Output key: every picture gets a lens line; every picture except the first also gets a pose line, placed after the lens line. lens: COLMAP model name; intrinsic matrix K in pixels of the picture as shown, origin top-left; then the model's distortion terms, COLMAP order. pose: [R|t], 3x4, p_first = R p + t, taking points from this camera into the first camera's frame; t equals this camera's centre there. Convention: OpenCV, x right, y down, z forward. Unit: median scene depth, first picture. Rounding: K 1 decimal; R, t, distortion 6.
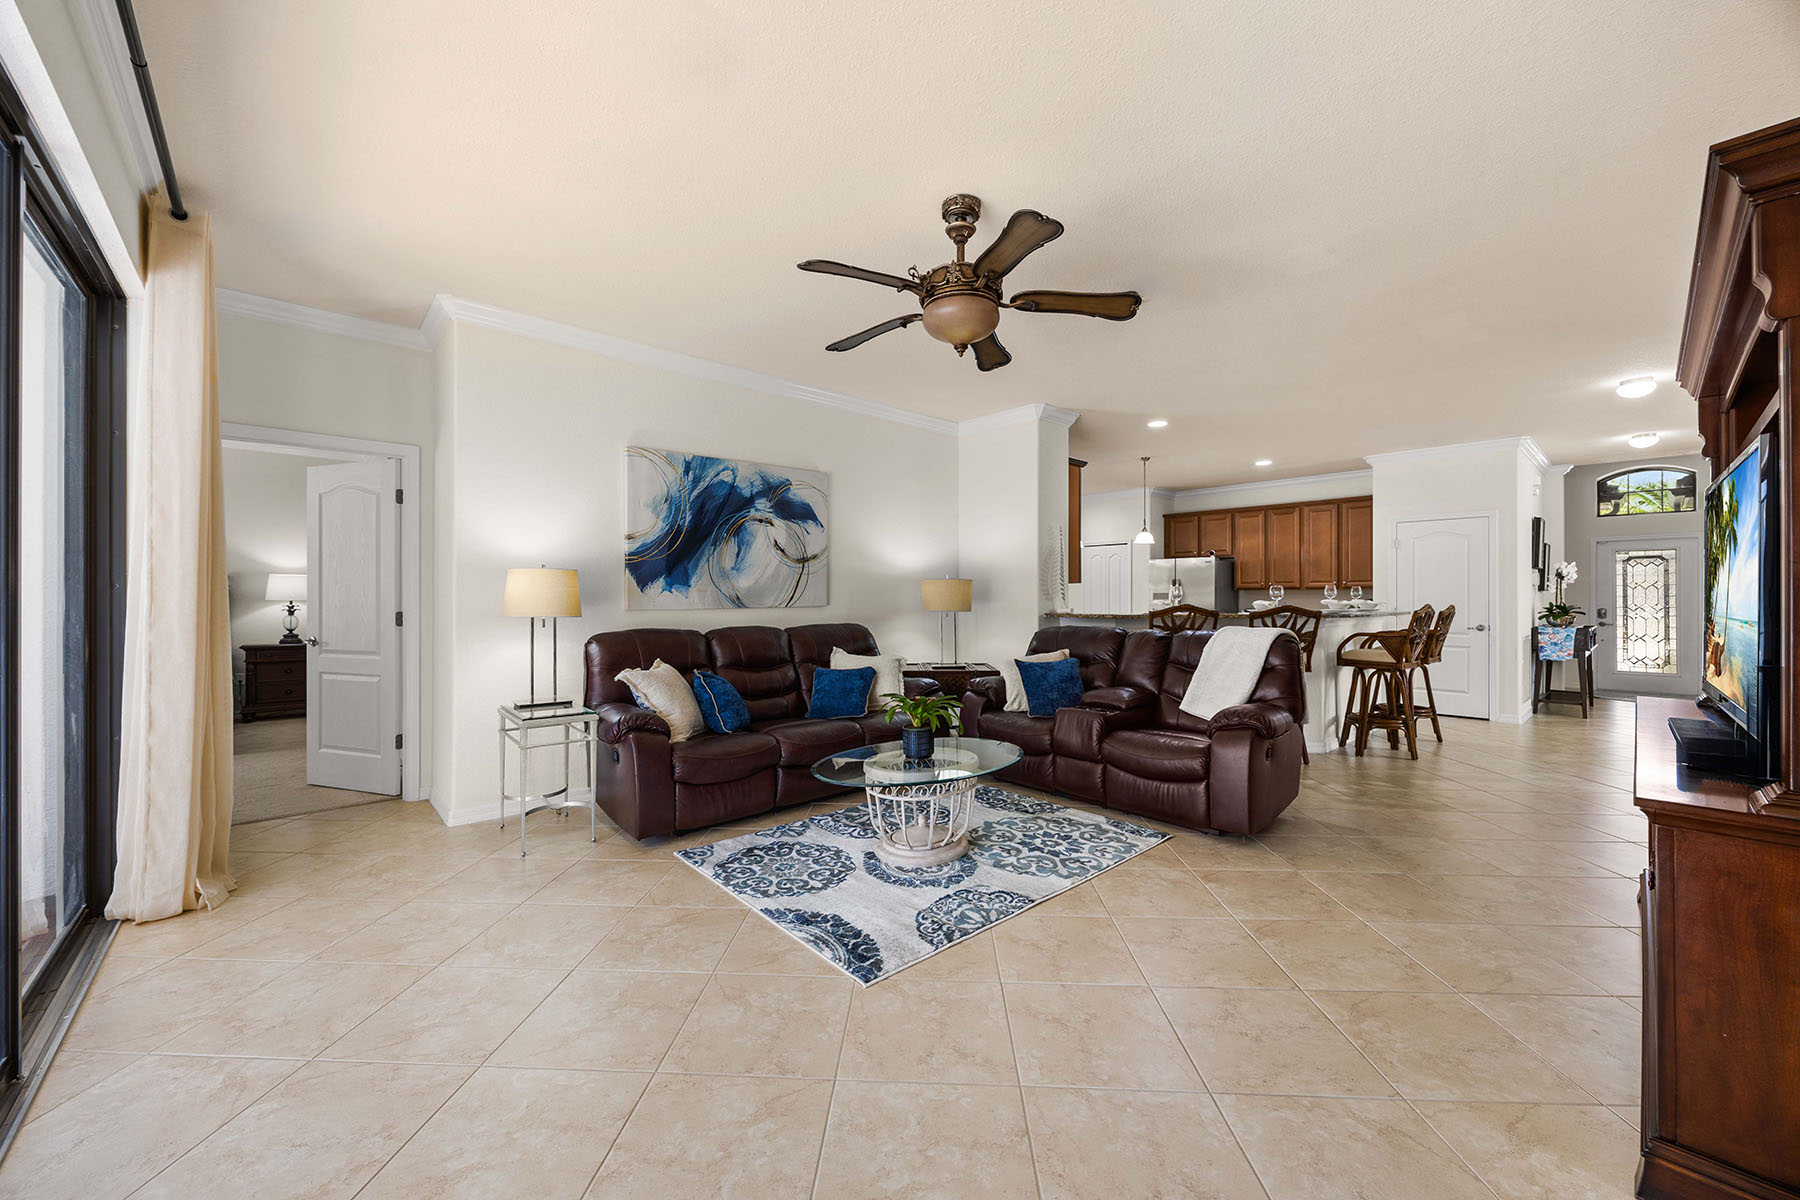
lens RADIAL K [[683.4, 0, 887.7], [0, 683.4, 609.5], [0, 0, 1]] dist [-0.004690, 0.000807]
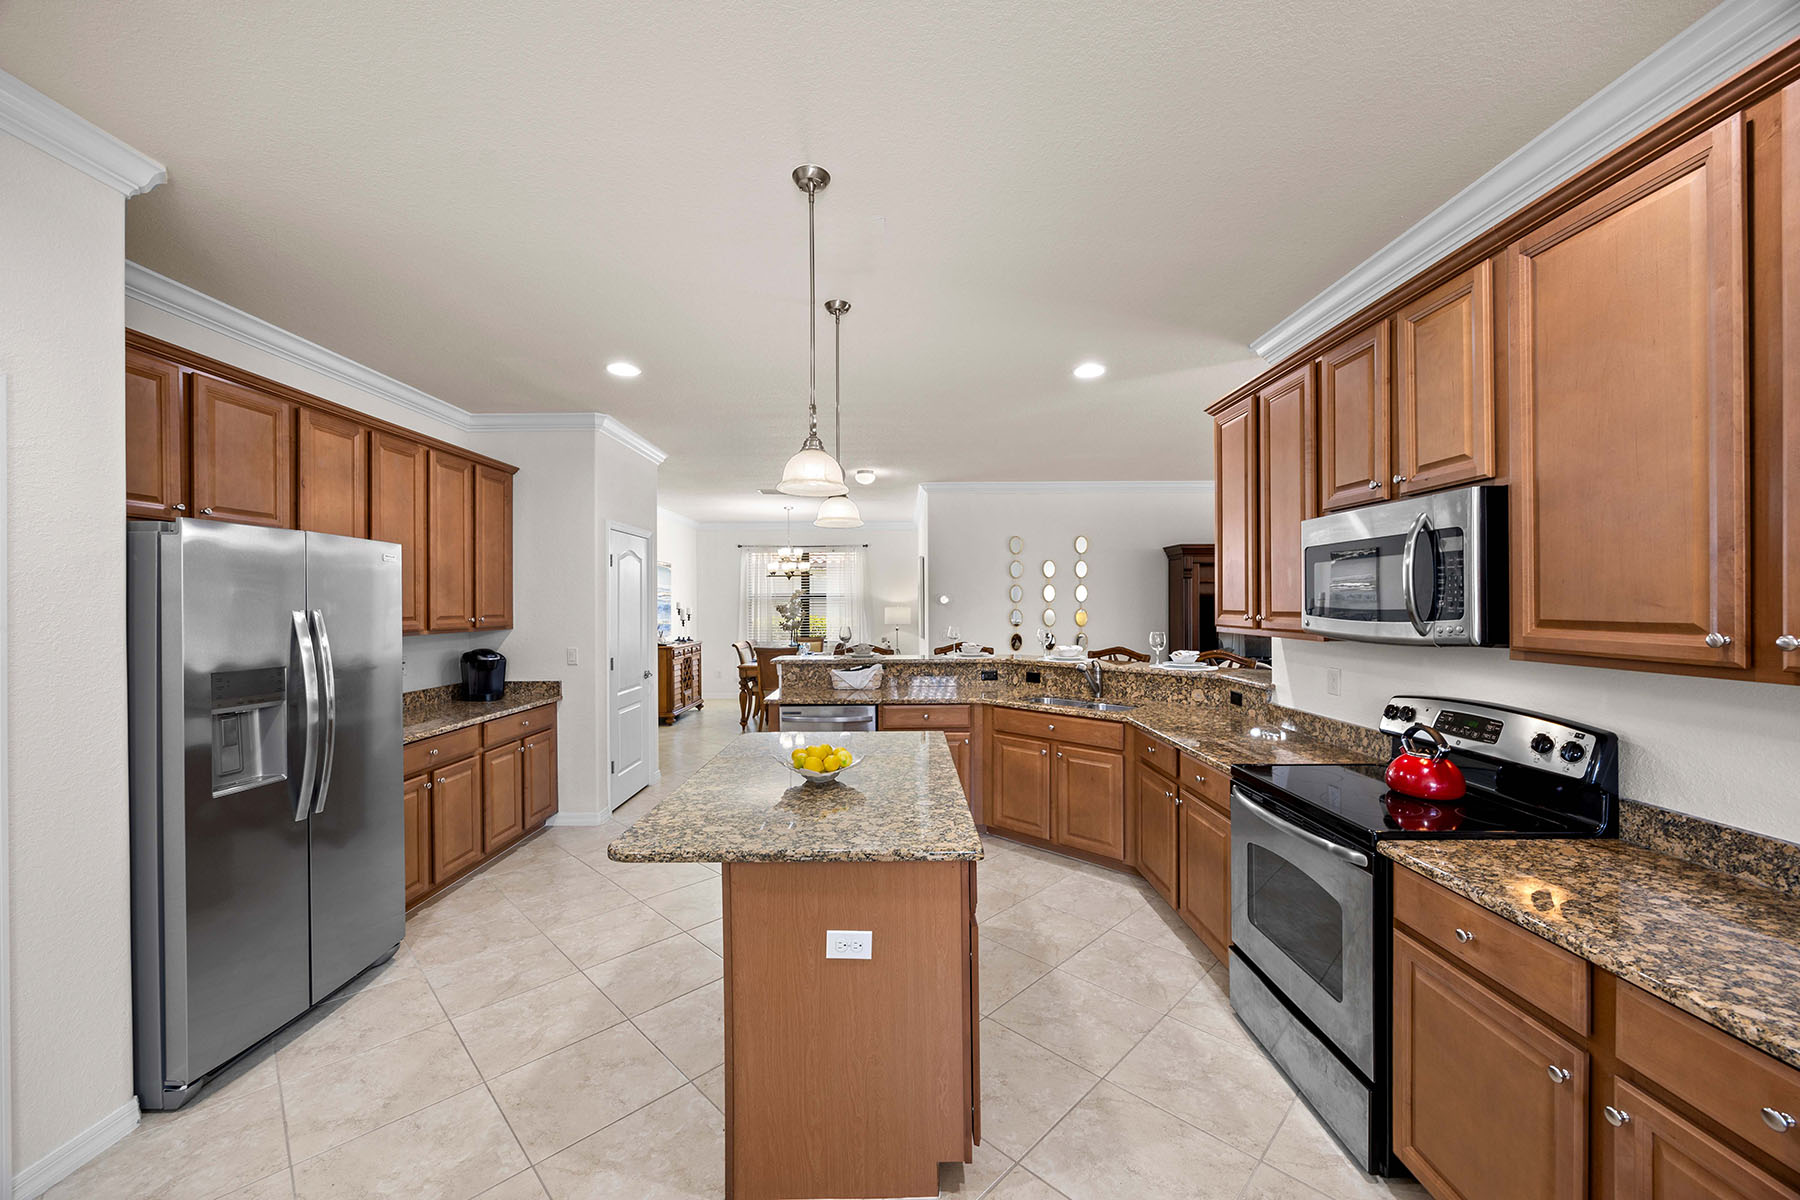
lens RADIAL K [[683.4, 0, 899.9], [0, 683.4, 608.8], [0, 0, 1]] dist [-0.004690, 0.000807]
pose [[-0.750971, -0.003365, 0.660327, 0.145166], [0.013628, 0.999695, 0.020593, -0.088693], [-0.660194, 0.024464, -0.750696, 1.962672]]
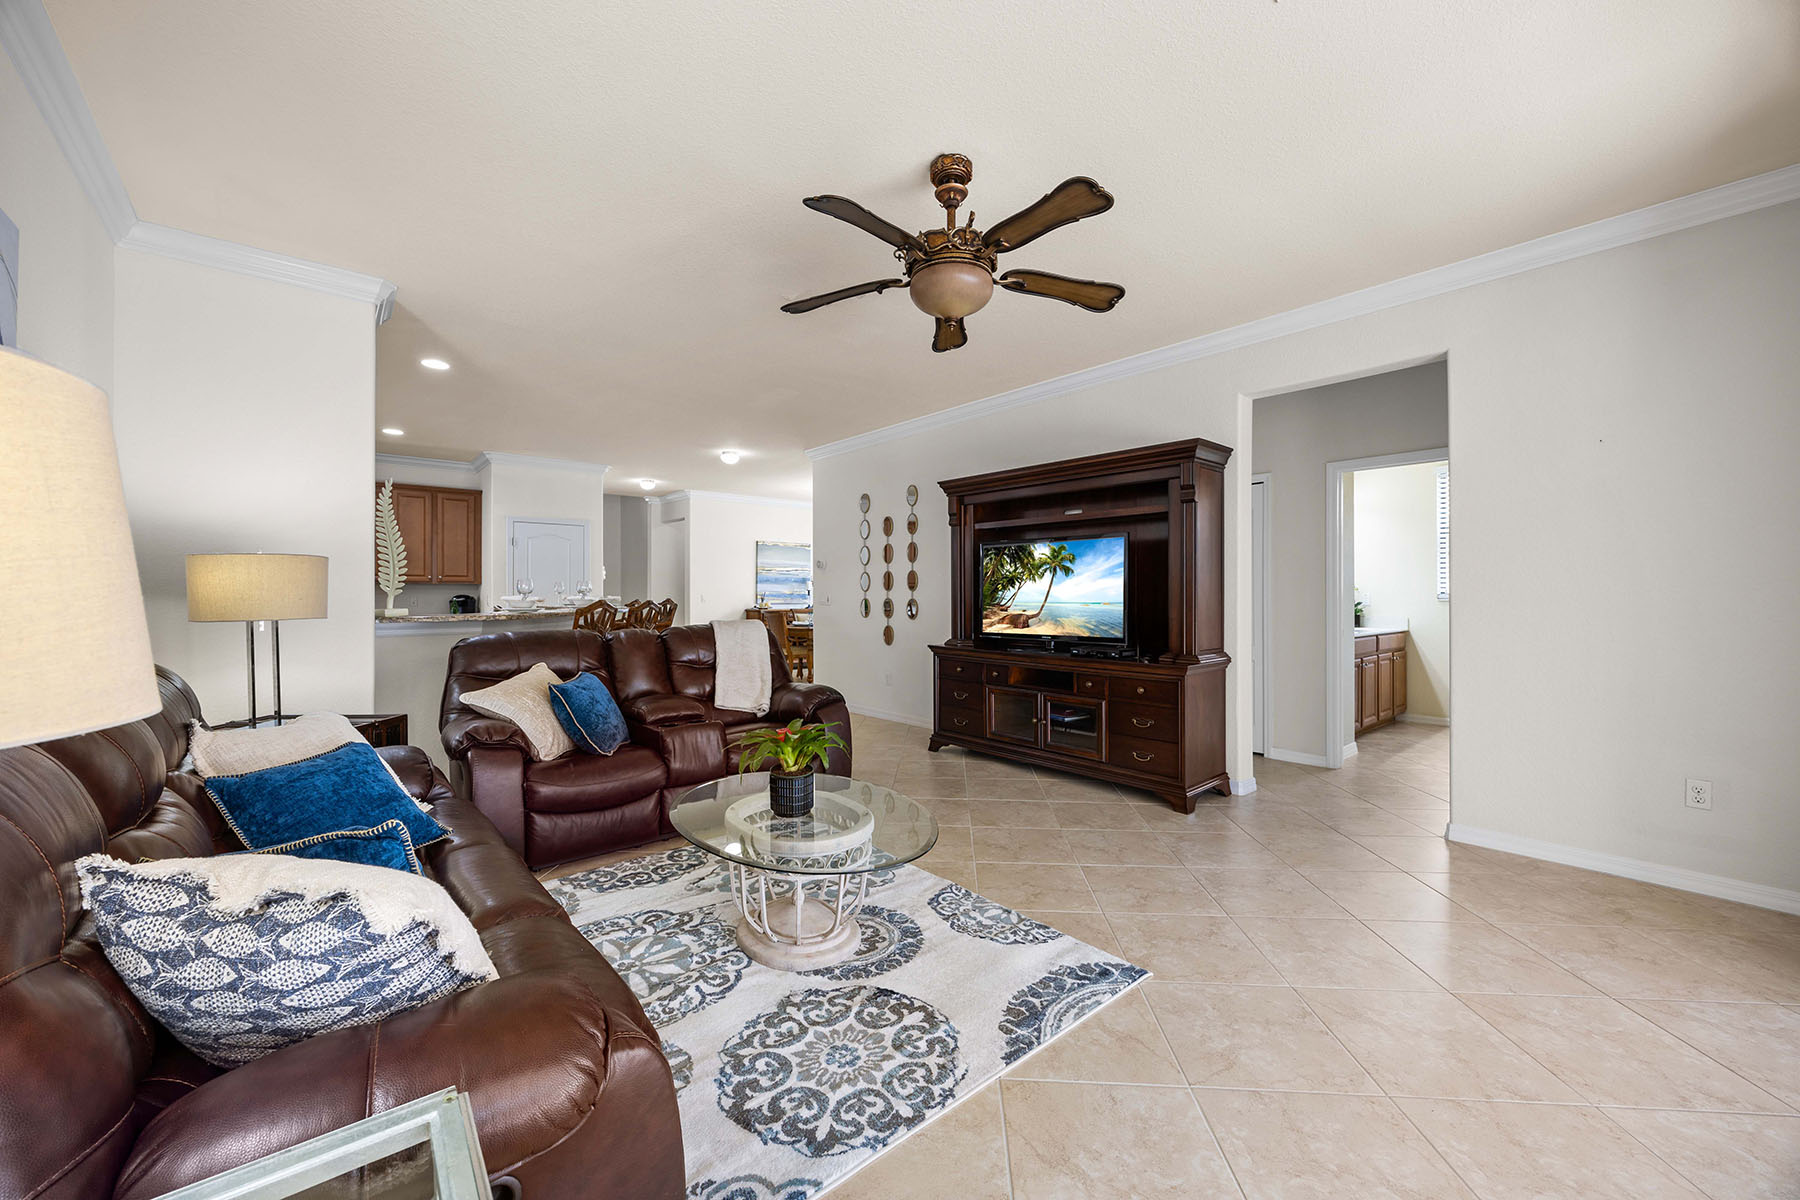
lens RADIAL K [[683.4, 0, 903.1], [0, 683.4, 593.9], [0, 0, 1]] dist [-0.004690, 0.000807]
pose [[0.003937, -0.000499, 0.999992, -0.460540], [0.013143, 0.999914, 0.000447, -0.010971], [-0.999906, 0.013141, 0.003943, 0.591393]]
